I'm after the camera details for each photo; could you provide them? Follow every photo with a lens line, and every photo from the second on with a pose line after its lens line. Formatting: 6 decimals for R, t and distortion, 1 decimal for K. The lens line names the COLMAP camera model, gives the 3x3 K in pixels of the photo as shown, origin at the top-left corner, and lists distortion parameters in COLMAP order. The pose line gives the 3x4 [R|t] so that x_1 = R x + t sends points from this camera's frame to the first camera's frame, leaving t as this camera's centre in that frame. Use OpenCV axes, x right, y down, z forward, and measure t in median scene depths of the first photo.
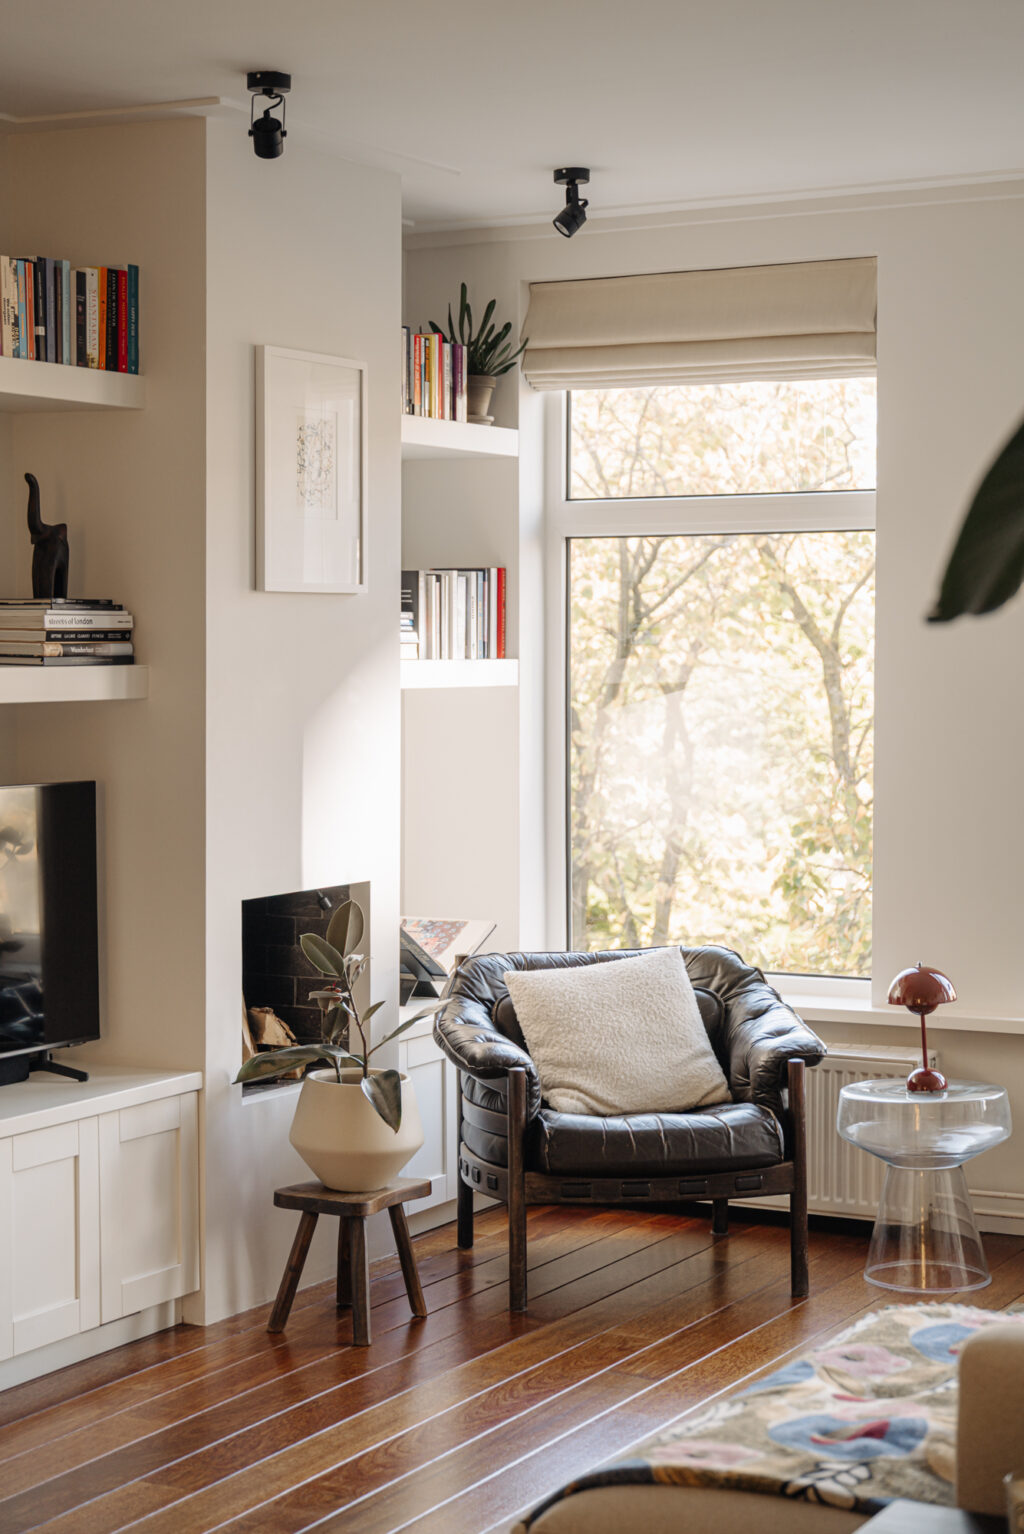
lens RADIAL K [[2852.8, 0, 512.5], [0, 2852.8, 768.1], [0, 0, 1]] dist [0.029867, 0.000000]
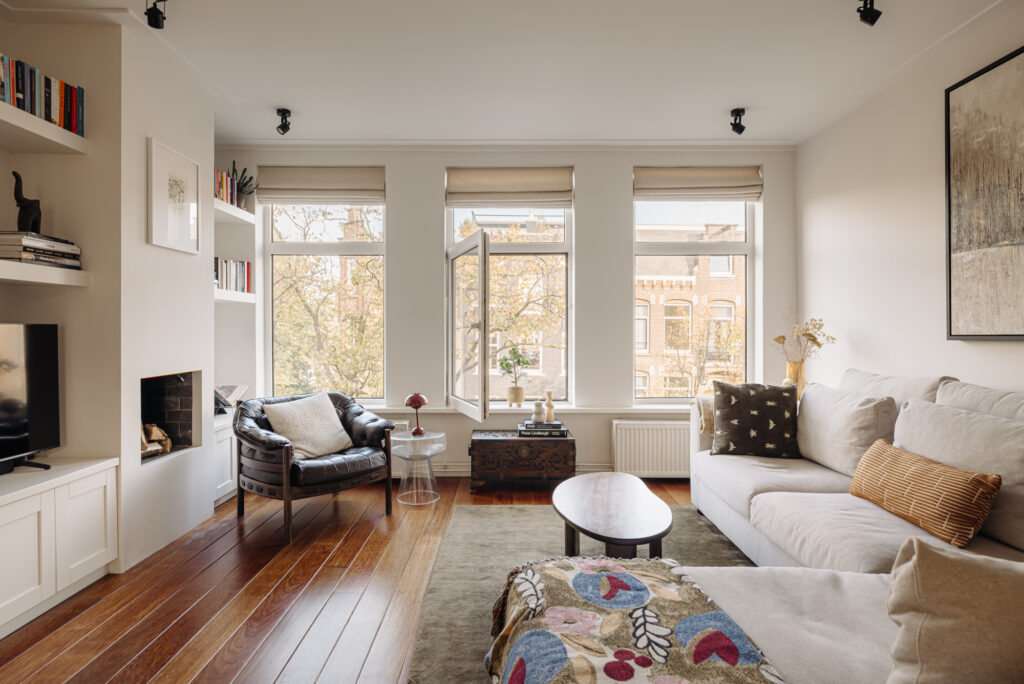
lens RADIAL K [[546.8, 0, 509.8], [0, 546.8, 339.1], [0, 0, 1]] dist [0.000241, -0.001287]
pose [[0.877535, -0.003815, 0.479497, -0.046181], [0.017444, 0.999560, -0.023973, 0.030916], [-0.479195, 0.029401, 0.877216, 0.482669]]
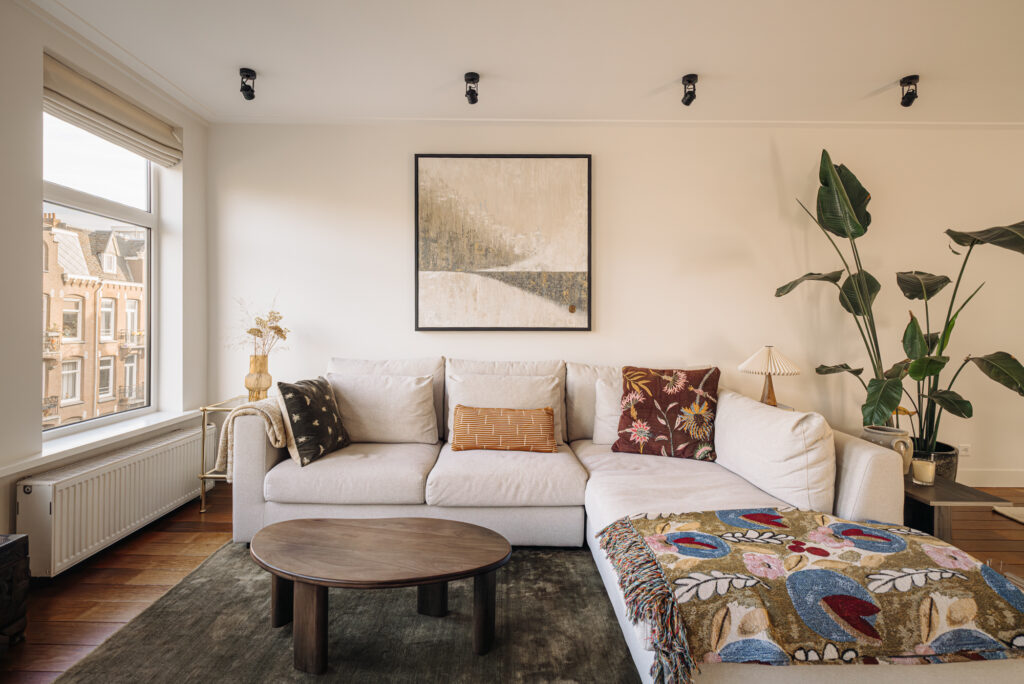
lens RADIAL K [[494.8, 0, 511.9], [0, 494.8, 326.6], [0, 0, 1]] dist [0.010827, 0.000142]
pose [[-0.483610, -0.008393, 0.875243, -0.075468], [0.027733, 0.999305, 0.024907, 0.010188], [-0.874844, 0.036318, -0.483041, 0.891774]]
